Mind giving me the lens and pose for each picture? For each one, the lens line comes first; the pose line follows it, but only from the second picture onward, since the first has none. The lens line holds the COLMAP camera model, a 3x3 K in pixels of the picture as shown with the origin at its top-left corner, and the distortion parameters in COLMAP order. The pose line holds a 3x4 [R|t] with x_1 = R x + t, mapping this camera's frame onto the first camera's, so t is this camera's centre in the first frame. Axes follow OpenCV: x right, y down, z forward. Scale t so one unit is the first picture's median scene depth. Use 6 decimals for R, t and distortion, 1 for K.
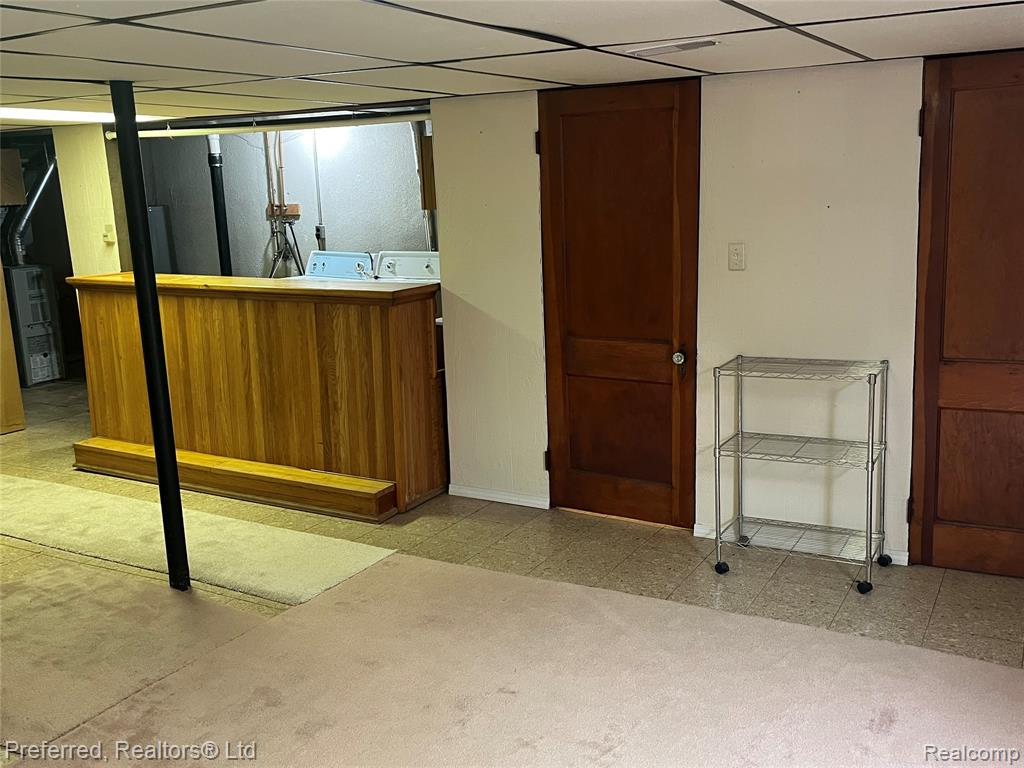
lens RADIAL K [[953.9, 0, 512.0], [0, 953.9, 384.0], [0, 0, 1]] dist [0.196858, -0.381549]
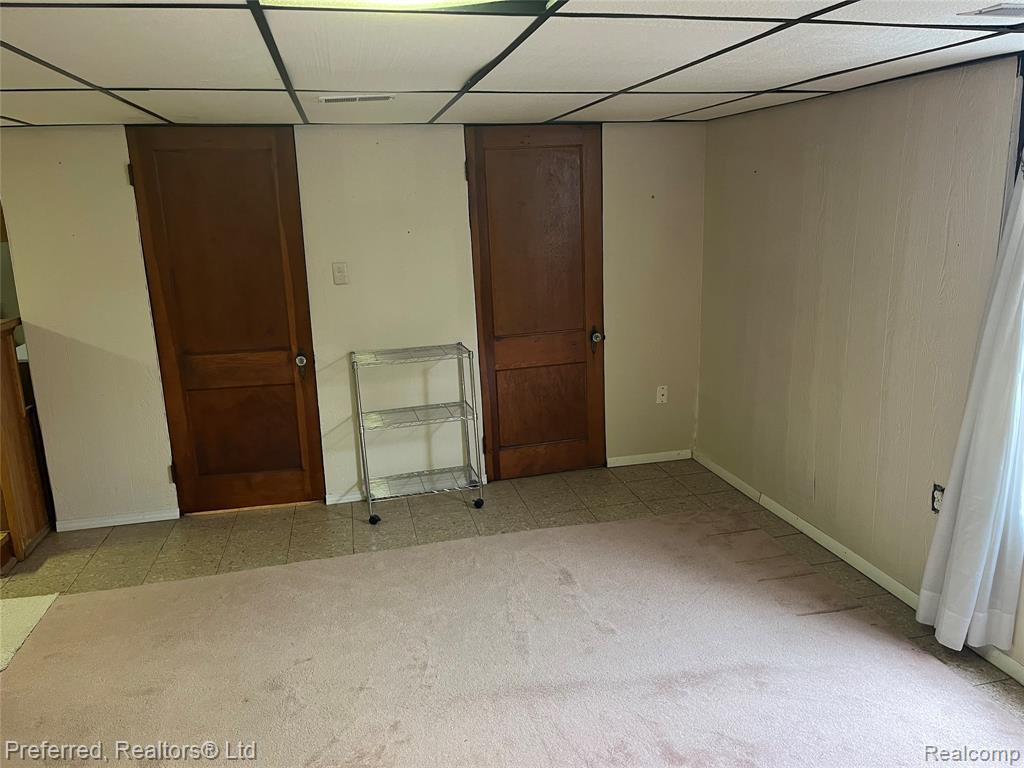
lens RADIAL K [[767.1, 0, 513.4], [0, 767.1, 405.7], [0, 0, 1]] dist [0.005921, -0.002165]
pose [[0.741436, -0.159467, 0.651800, -0.246483], [0.144248, 0.986520, 0.077272, -0.007146], [-0.655336, 0.036728, 0.754444, 0.104787]]
